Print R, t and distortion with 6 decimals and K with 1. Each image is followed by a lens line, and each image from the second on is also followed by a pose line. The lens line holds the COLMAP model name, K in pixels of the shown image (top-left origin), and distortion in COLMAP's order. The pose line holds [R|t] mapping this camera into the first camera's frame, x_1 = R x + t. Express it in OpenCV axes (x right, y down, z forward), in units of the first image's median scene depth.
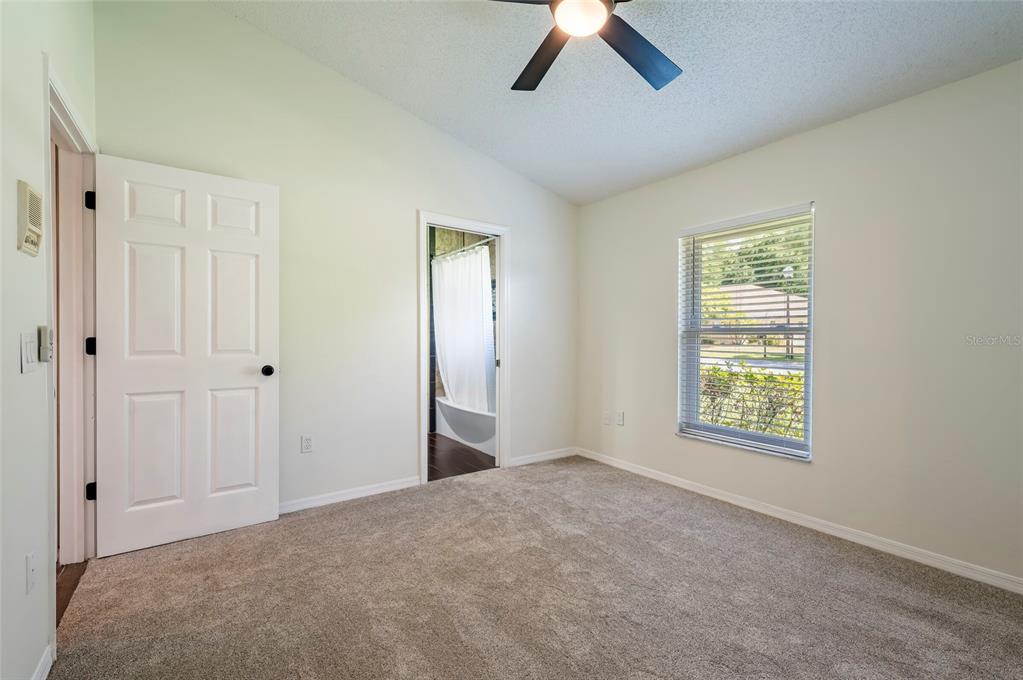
lens RADIAL K [[430.1, 0, 511.5], [0, 430.1, 340.0], [0, 0, 1]] dist [0.001653, 0.000036]
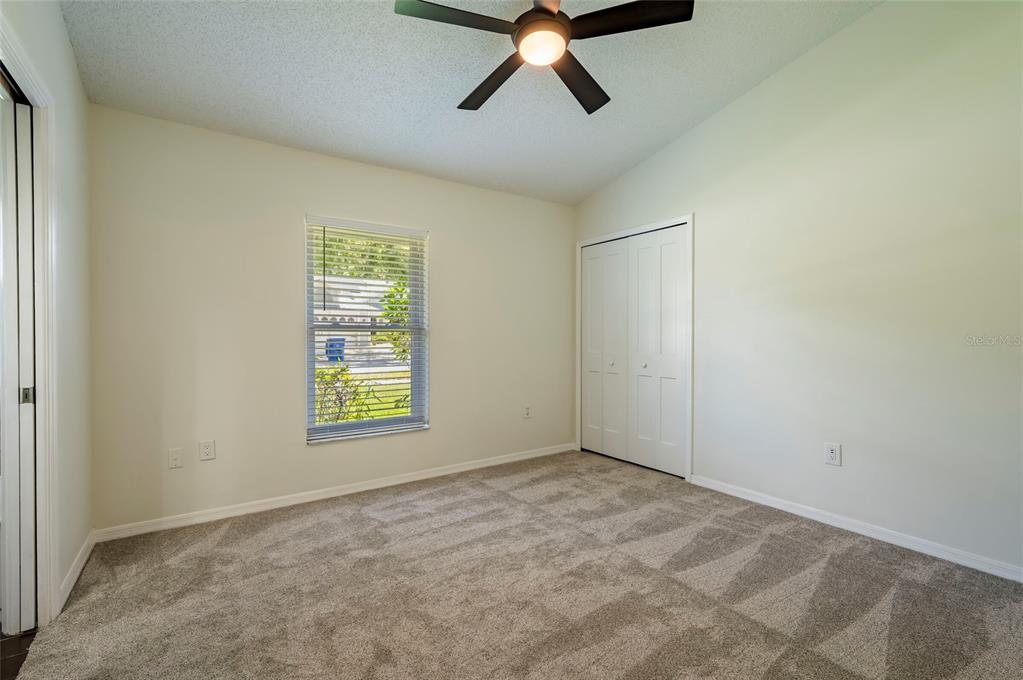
lens RADIAL K [[449.2, 0, 517.2], [0, 449.2, 339.2], [0, 0, 1]] dist [-0.005072, -0.000780]
pose [[0.004023, -0.009285, 0.999949, -0.535628], [0.005968, 0.999939, 0.009261, -0.001560], [-0.999974, 0.005930, 0.004079, 0.566270]]
